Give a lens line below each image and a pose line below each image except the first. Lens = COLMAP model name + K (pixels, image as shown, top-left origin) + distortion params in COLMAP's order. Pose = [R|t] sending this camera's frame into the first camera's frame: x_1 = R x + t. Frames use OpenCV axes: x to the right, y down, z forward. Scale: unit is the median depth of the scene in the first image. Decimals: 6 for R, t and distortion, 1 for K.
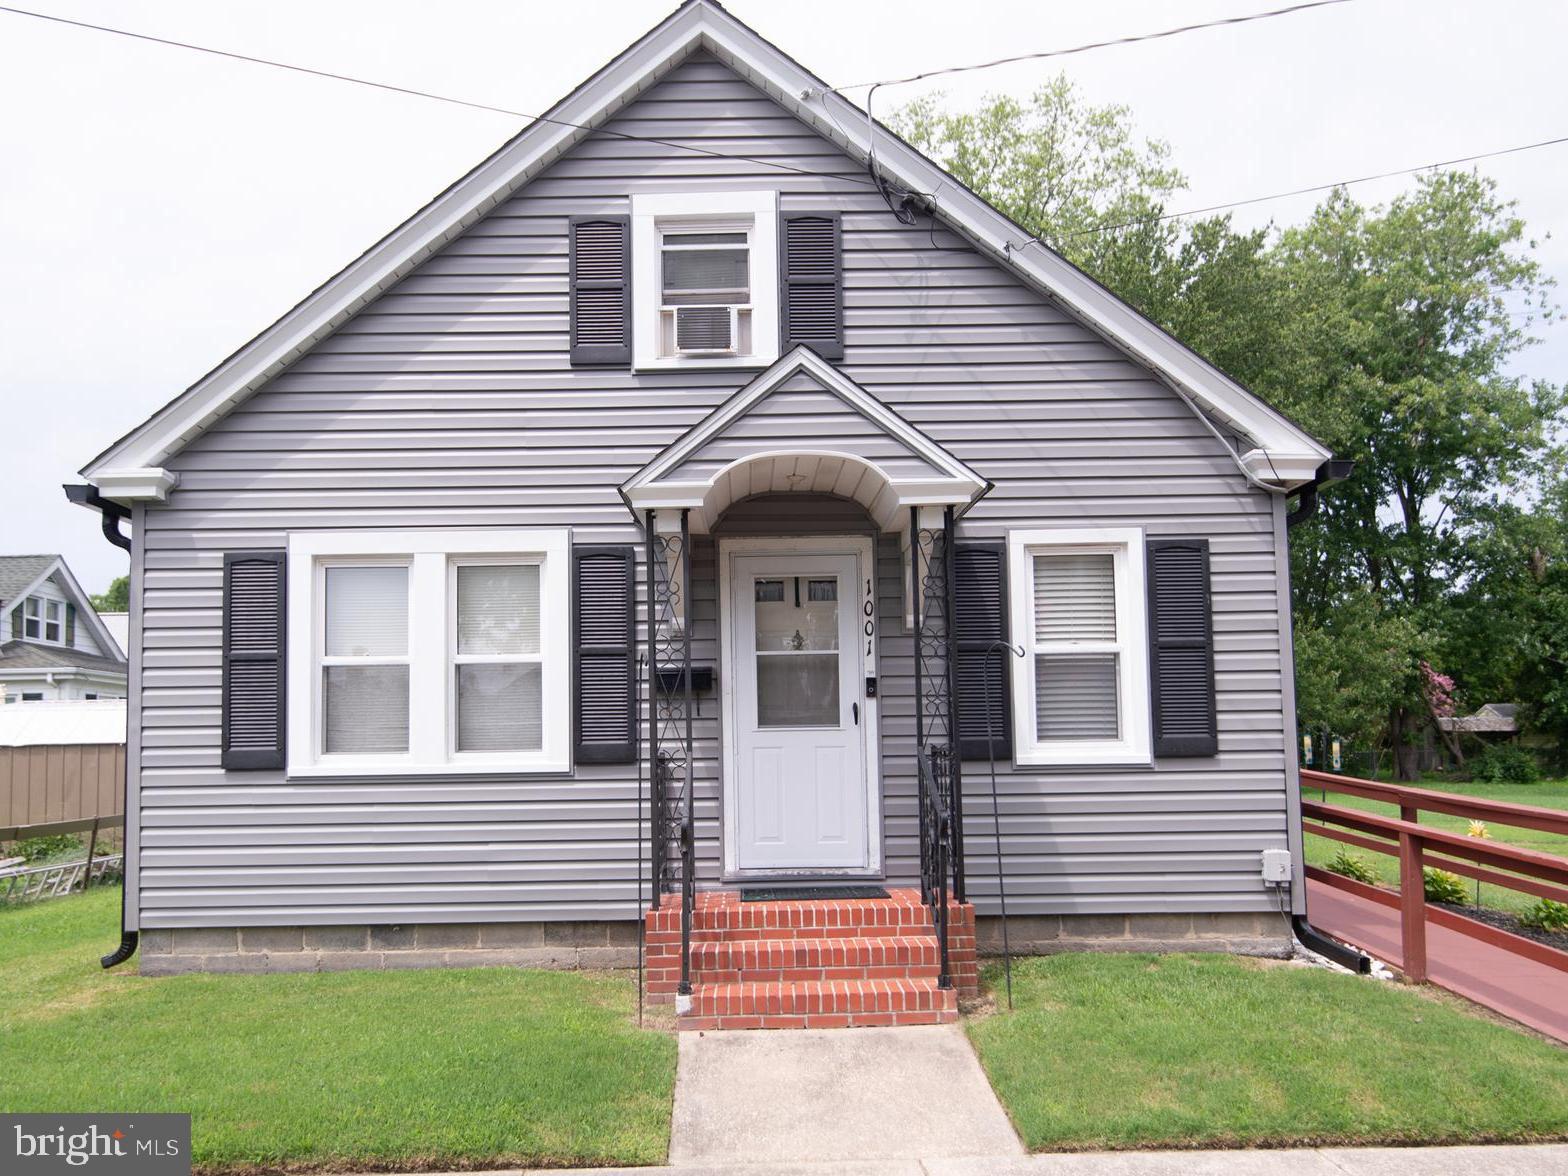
lens RADIAL K [[1222.8, 0, 722.2], [0, 1222.8, 680.4], [0, 0, 1]] dist [0.008184, -0.002484]
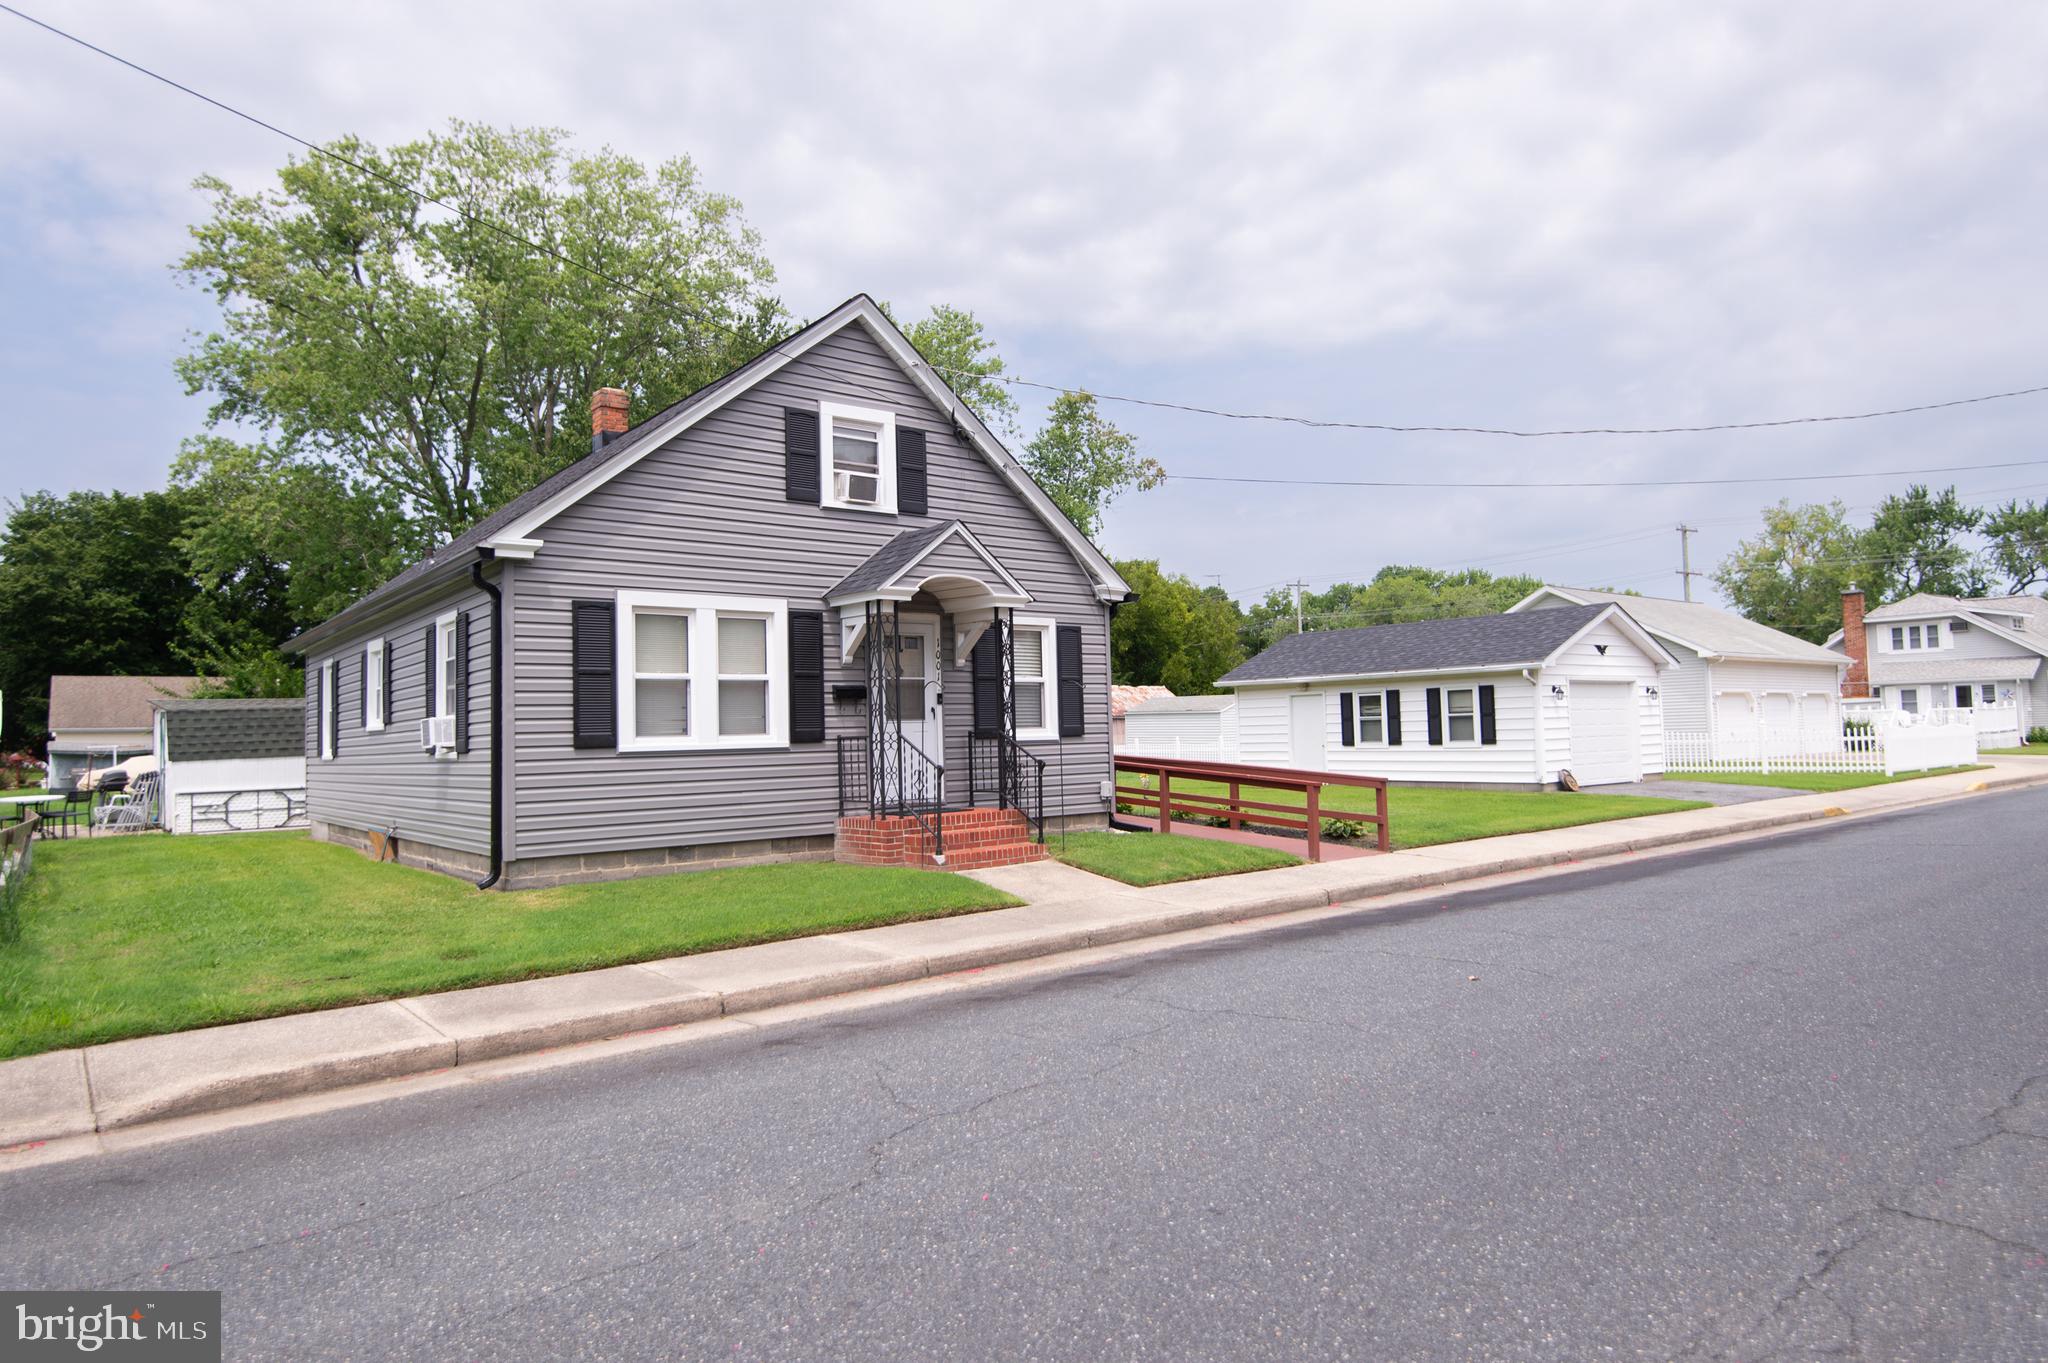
lens RADIAL K [[1209.0, 0, 1024.0], [0, 1209.0, 681.5], [0, 0, 1]] dist [0.004273, -0.000905]
pose [[0.781255, 0.024096, 0.623747, -0.882194], [-0.024523, 0.999668, -0.007903, -0.008336], [-0.623730, -0.009122, 0.781586, -0.466699]]
